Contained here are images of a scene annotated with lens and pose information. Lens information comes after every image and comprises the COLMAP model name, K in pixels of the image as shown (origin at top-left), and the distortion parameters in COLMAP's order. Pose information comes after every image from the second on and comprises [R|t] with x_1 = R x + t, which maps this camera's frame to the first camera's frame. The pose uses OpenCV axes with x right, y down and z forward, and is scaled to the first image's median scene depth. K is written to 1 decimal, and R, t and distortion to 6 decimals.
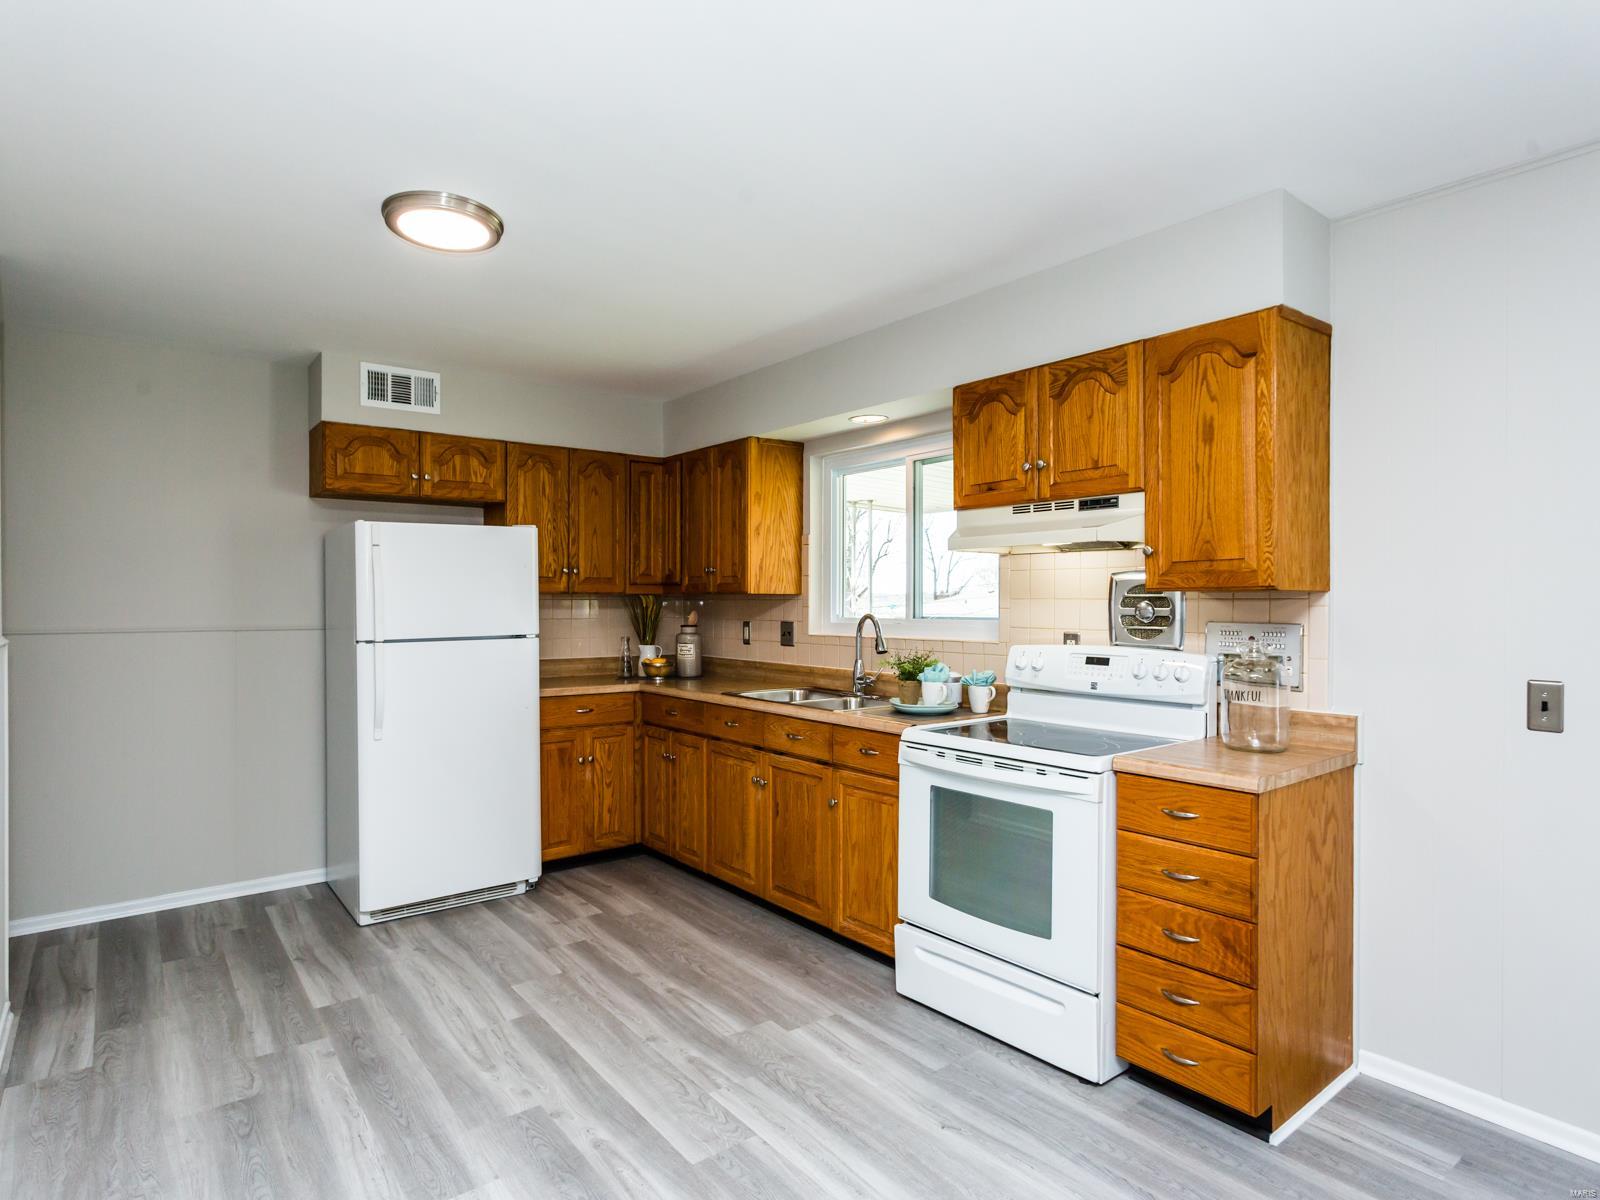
lens RADIAL K [[879.9, 0, 787.5], [0, 879.9, 600.4], [0, 0, 1]] dist [-0.010928, 0.004346]
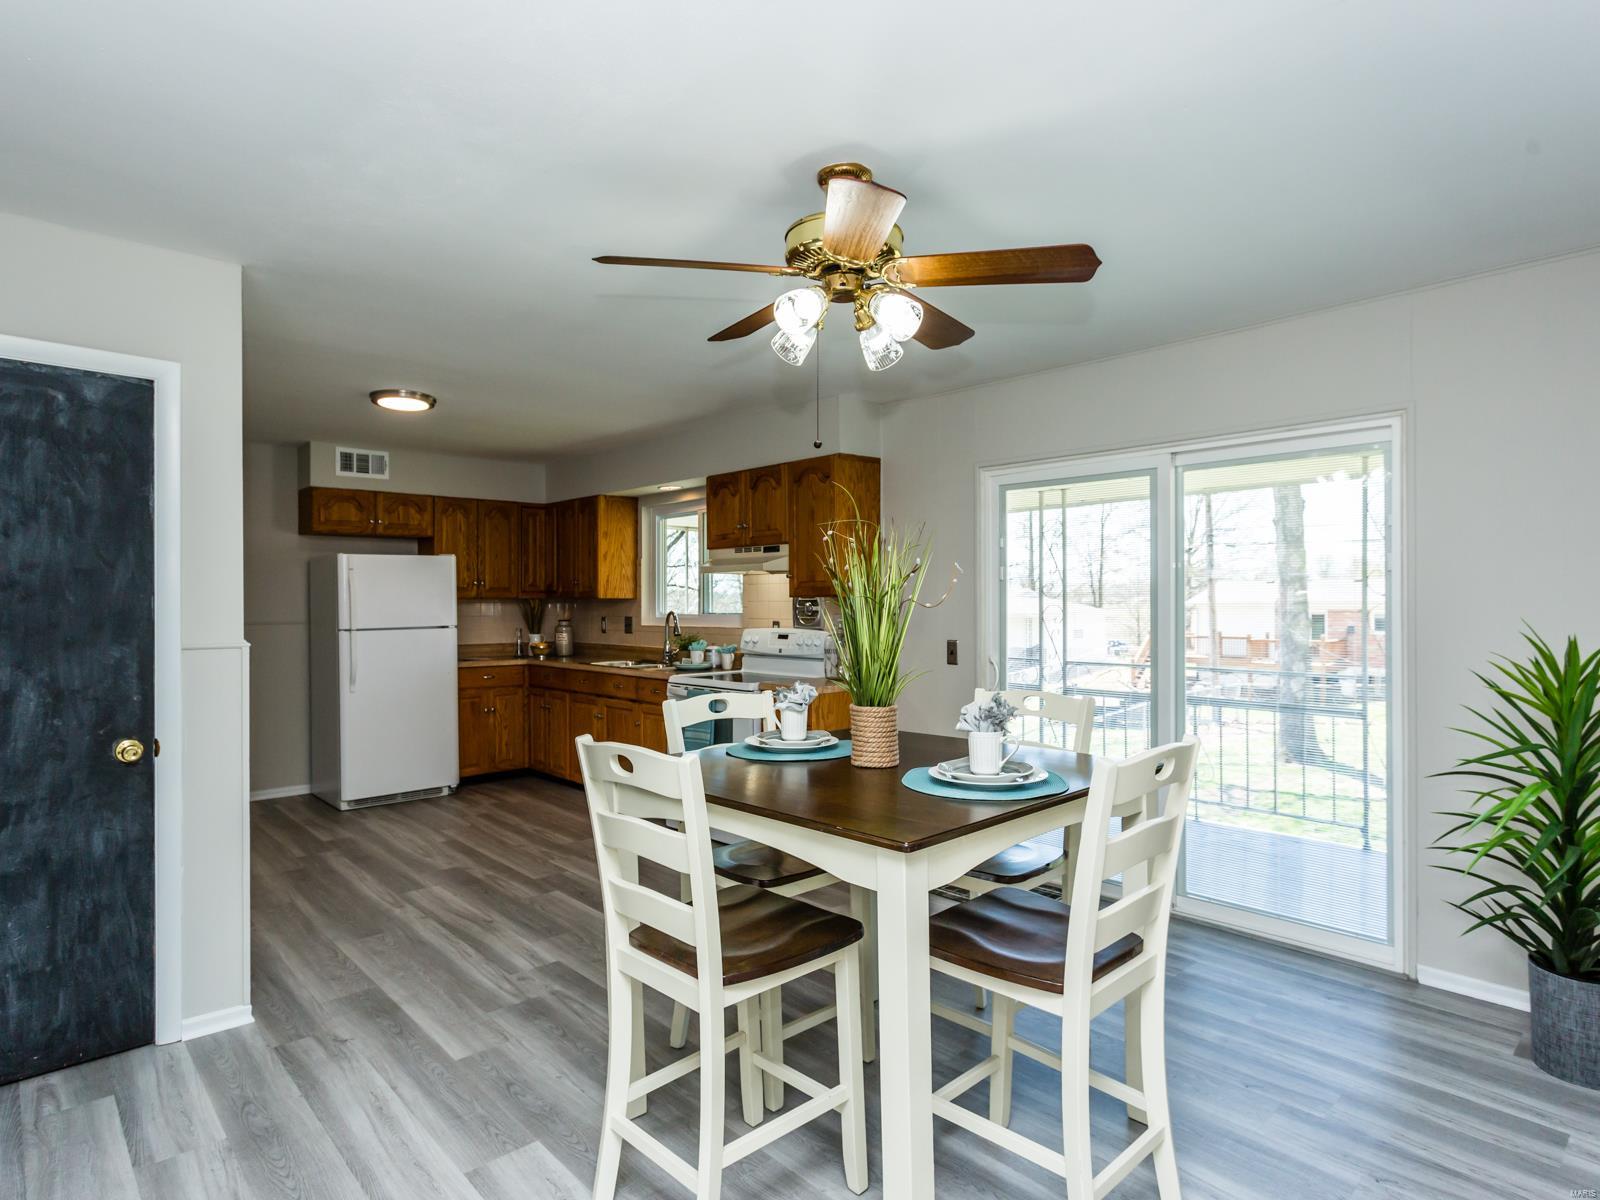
lens RADIAL K [[879.9, 0, 785.5], [0, 879.9, 601.7], [0, 0, 1]] dist [-0.010928, 0.004346]
pose [[0.996765, -0.003767, 0.080282, 0.195899], [0.003701, 0.999993, 0.000964, -0.002408], [-0.080285, -0.000664, 0.996772, -0.678963]]
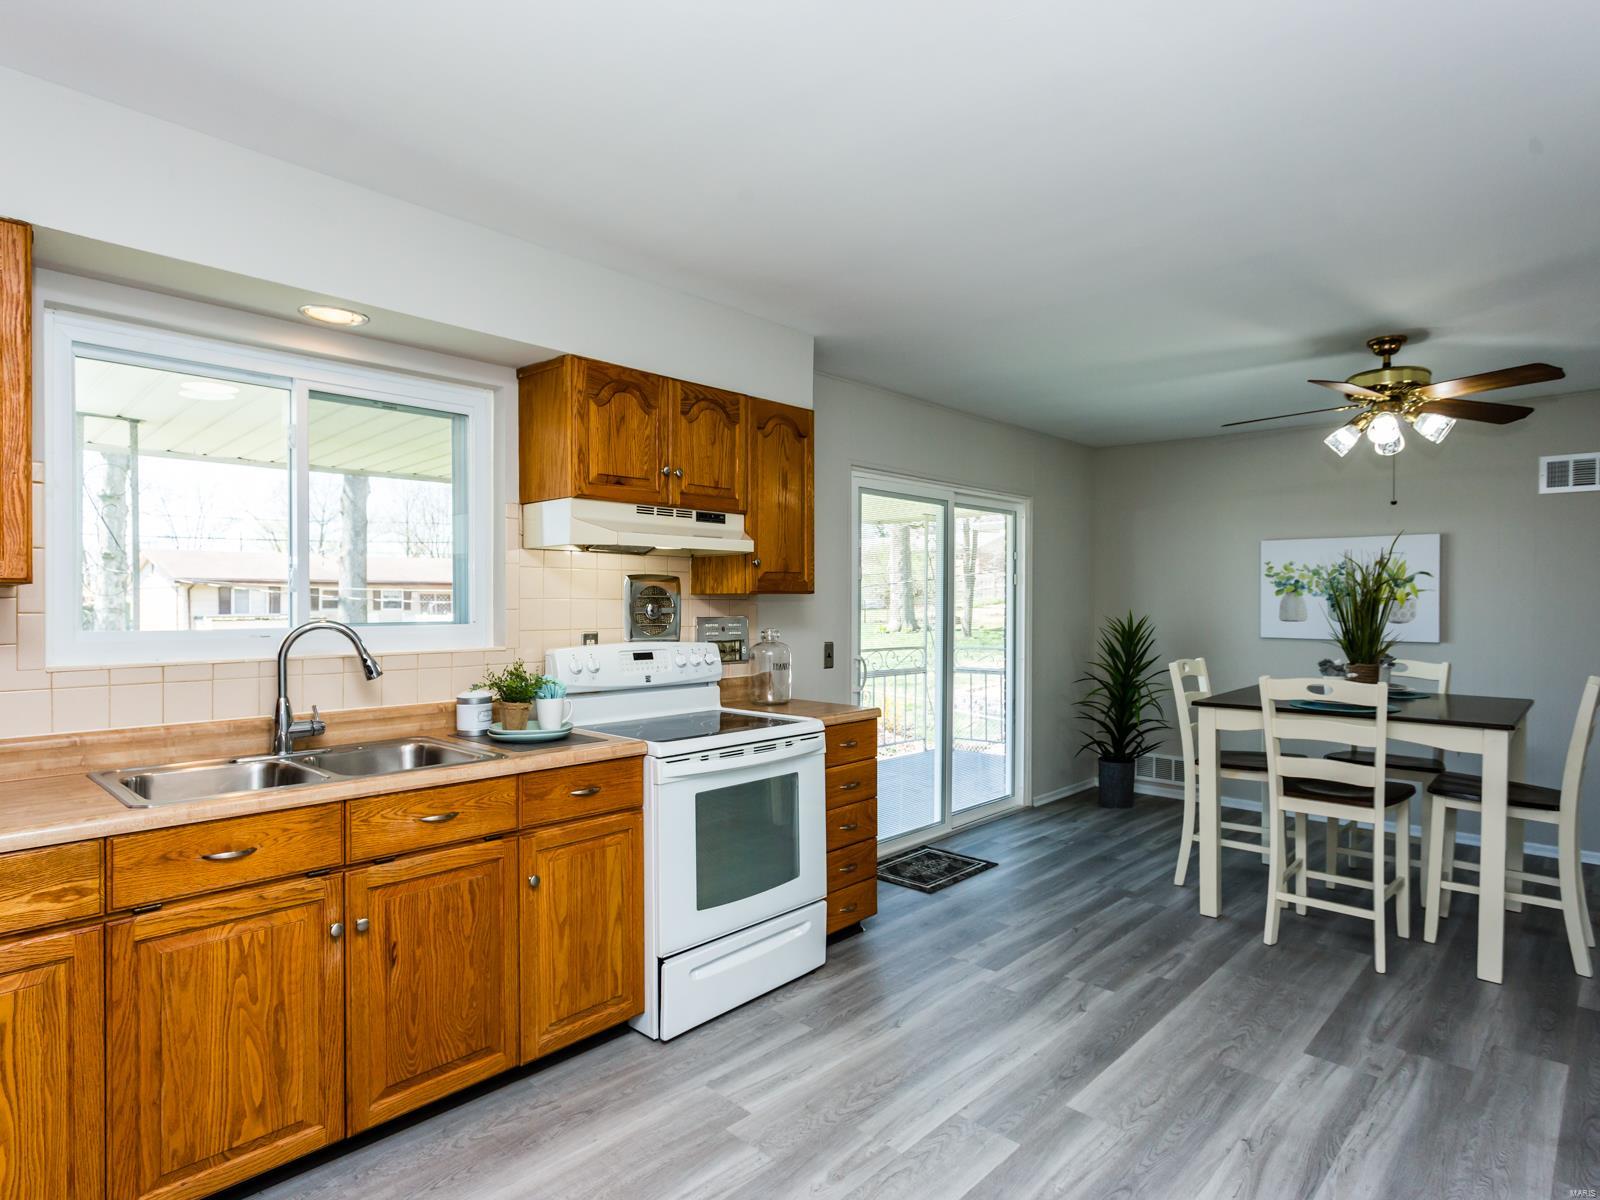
lens RADIAL K [[879.9, 0, 790.6], [0, 879.9, 605.0], [0, 0, 1]] dist [-0.010928, 0.004346]
pose [[-0.145000, -0.004099, 0.989423, -0.679290], [-0.000558, 0.999992, 0.004061, 0.000822], [-0.989432, 0.000036, -0.145001, 0.884269]]
